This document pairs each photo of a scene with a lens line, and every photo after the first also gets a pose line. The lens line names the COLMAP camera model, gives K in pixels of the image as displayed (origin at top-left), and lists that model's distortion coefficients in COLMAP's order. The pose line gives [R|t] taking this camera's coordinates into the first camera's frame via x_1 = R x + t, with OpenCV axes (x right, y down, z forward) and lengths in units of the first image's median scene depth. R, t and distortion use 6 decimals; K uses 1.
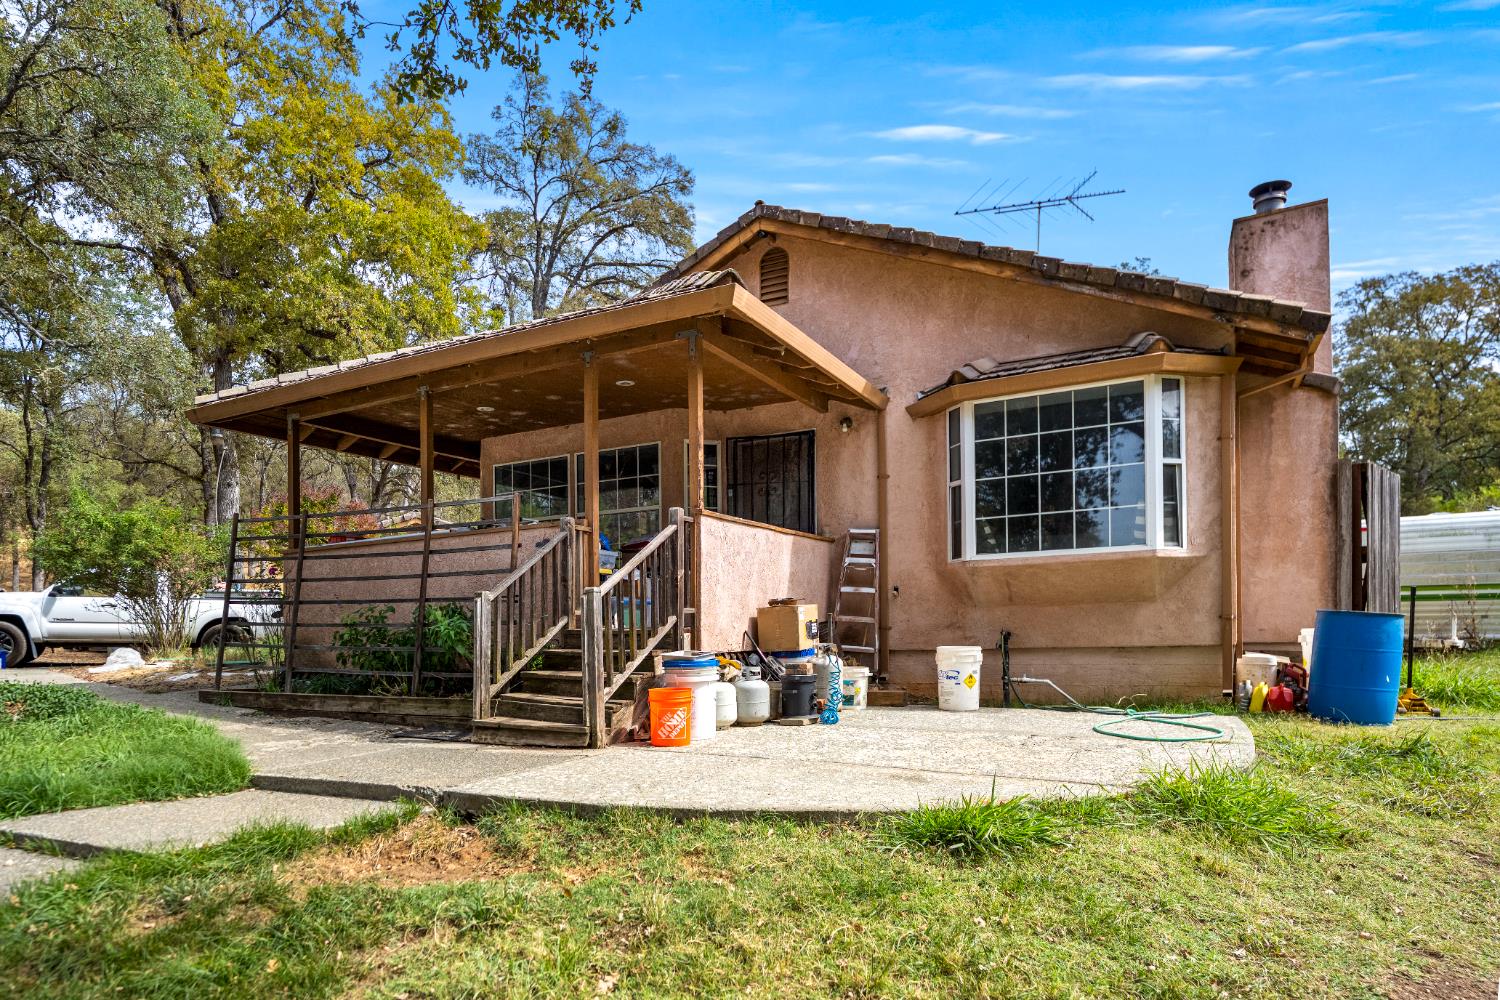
lens RADIAL K [[827.3, 0, 741.2], [0, 827.3, 617.1], [0, 0, 1]] dist [0.029534, 0.000359]
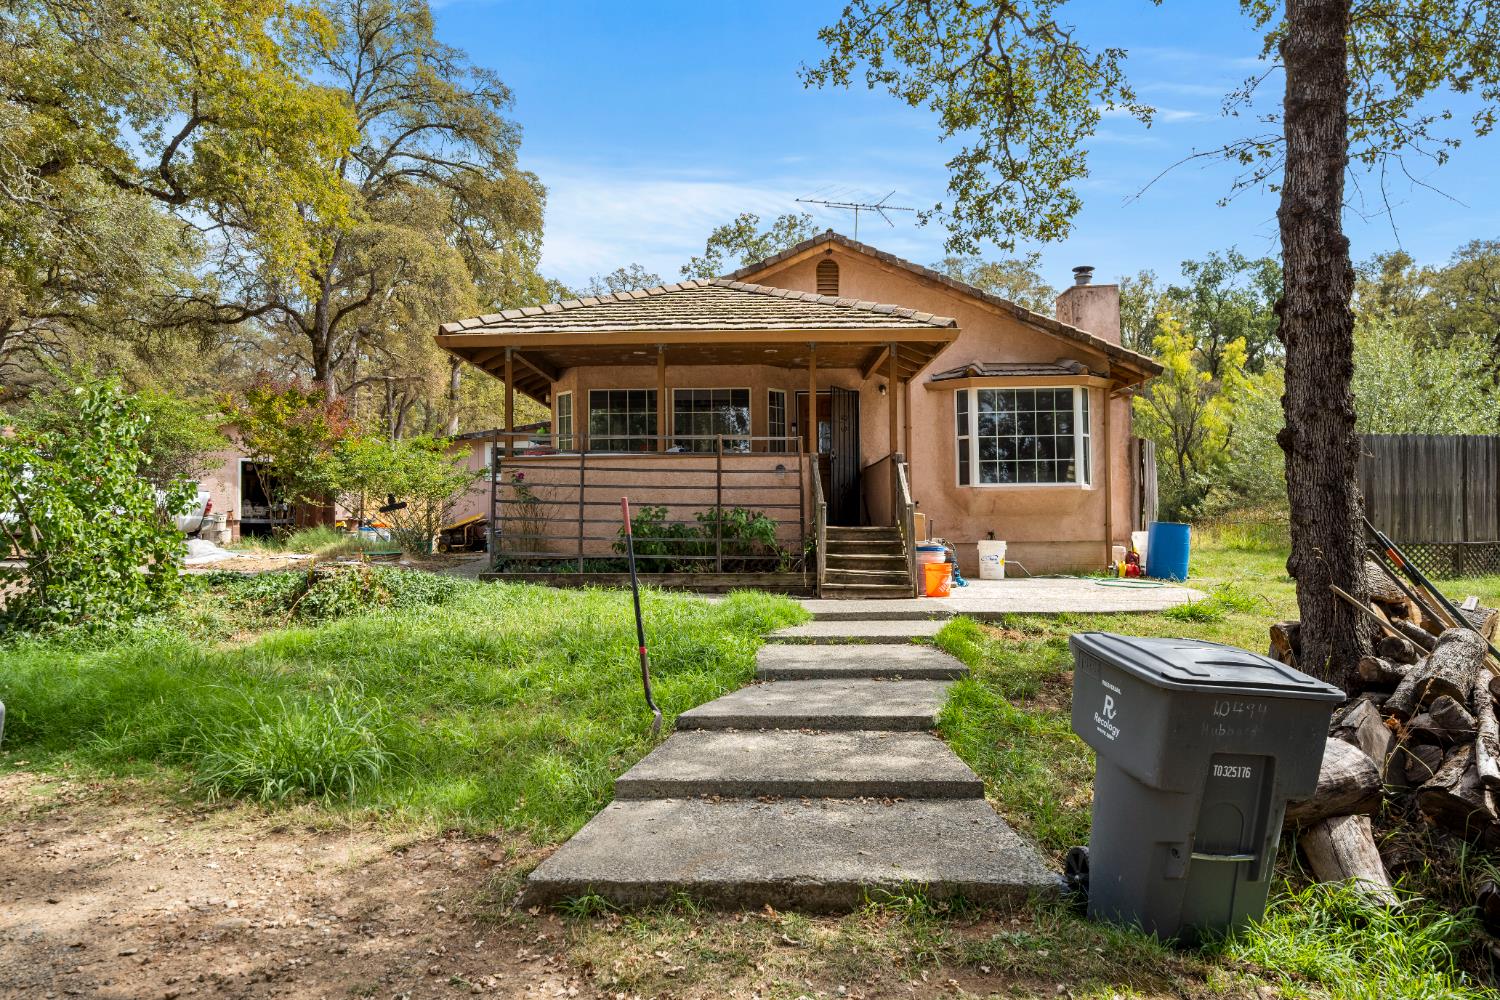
lens RADIAL K [[937.7, 0, 748.6], [0, 937.7, 503.6], [0, 0, 1]] dist [0.003476, 0.000561]
pose [[0.882802, 0.013211, 0.469559, -0.952670], [-0.001580, 0.999682, -0.025155, 0.007350], [-0.469742, 0.021465, 0.882543, -0.372983]]
